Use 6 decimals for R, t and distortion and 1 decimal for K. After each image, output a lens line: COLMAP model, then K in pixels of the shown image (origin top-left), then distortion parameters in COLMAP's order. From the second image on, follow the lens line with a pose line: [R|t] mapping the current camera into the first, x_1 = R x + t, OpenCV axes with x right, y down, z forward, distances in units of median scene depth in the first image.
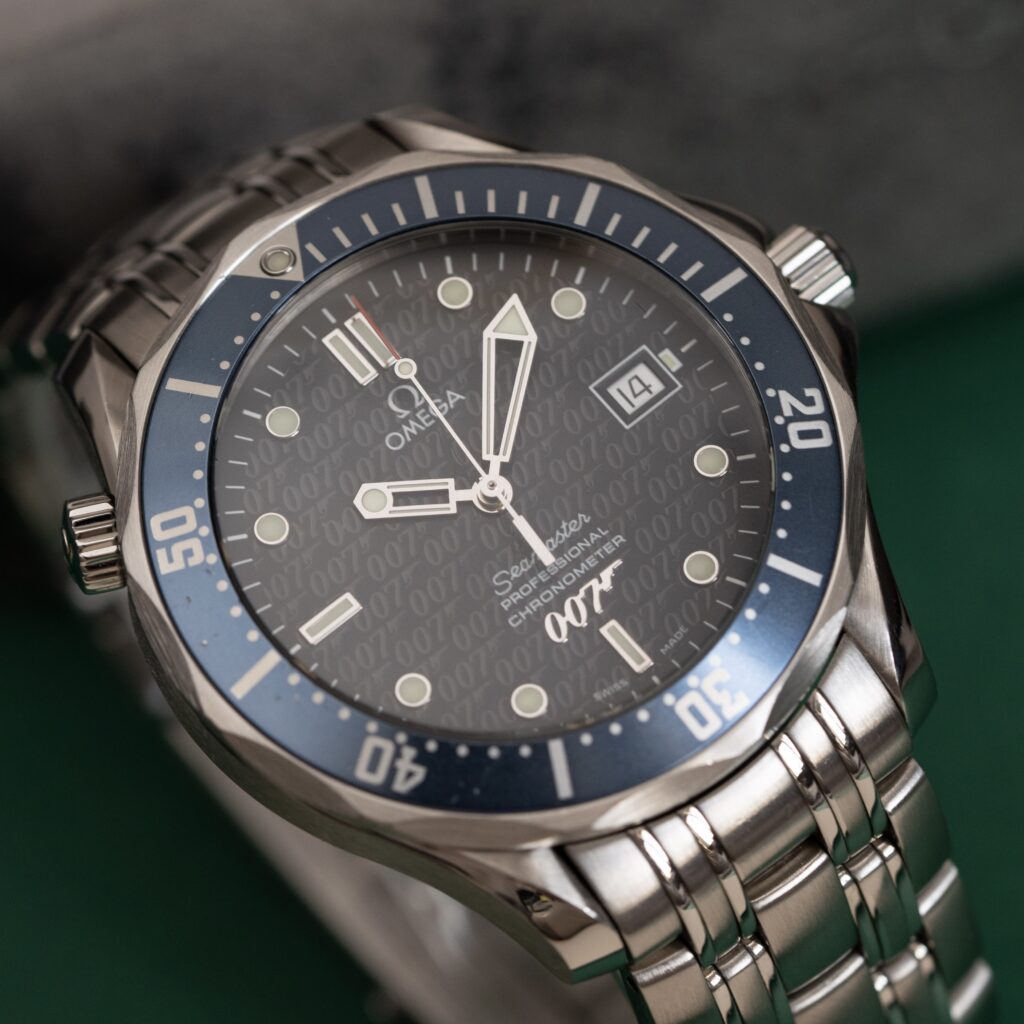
lens RADIAL K [[7021.6, 0, 512.0], [0, 7021.6, 512.0], [0, 0, 1]] dist [-0.313134, -32.634637]
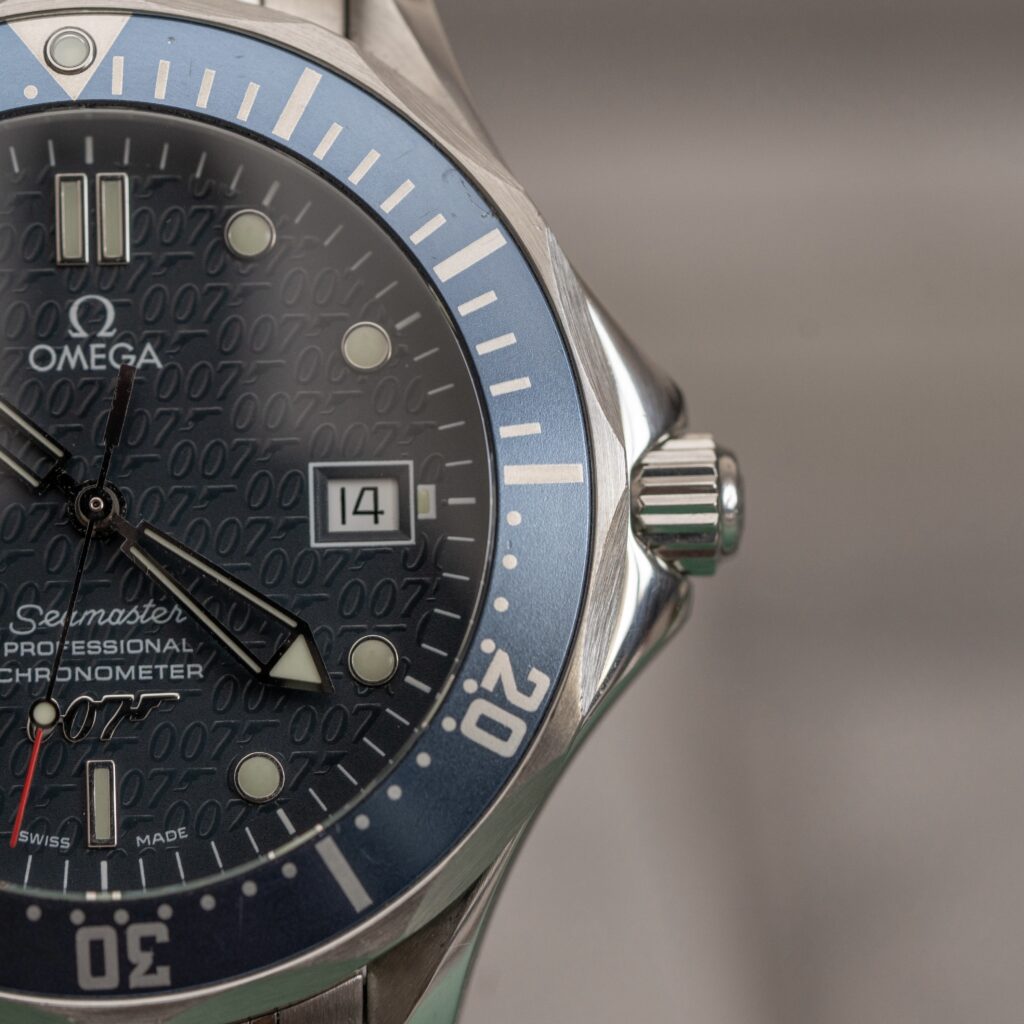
lens RADIAL K [[7021.6, 0, 512.0], [0, 7021.6, 512.0], [0, 0, 1]] dist [-0.313134, -32.634637]
pose [[0.781386, 0.621089, -0.060693, 0.072982], [-0.580984, 0.759519, 0.292553, -0.233103], [0.227799, -0.193336, 0.954321, 0.337568]]
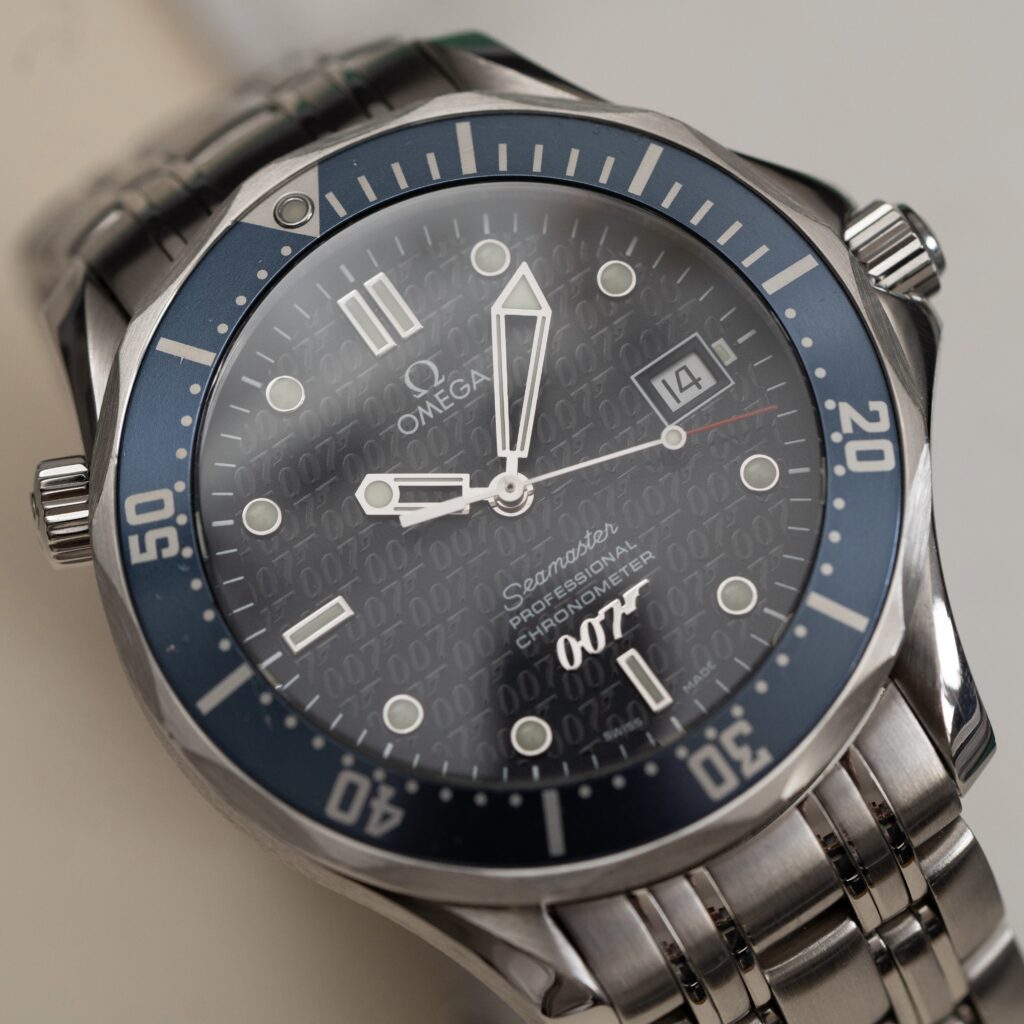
lens RADIAL K [[7021.6, 0, 512.0], [0, 7021.6, 512.0], [0, 0, 1]] dist [-0.313134, -32.634637]
pose [[0.995110, 0.074467, -0.064884, 0.055541], [-0.066844, 0.991385, 0.112639, -0.101027], [0.072713, -0.107751, 0.991515, 0.115131]]
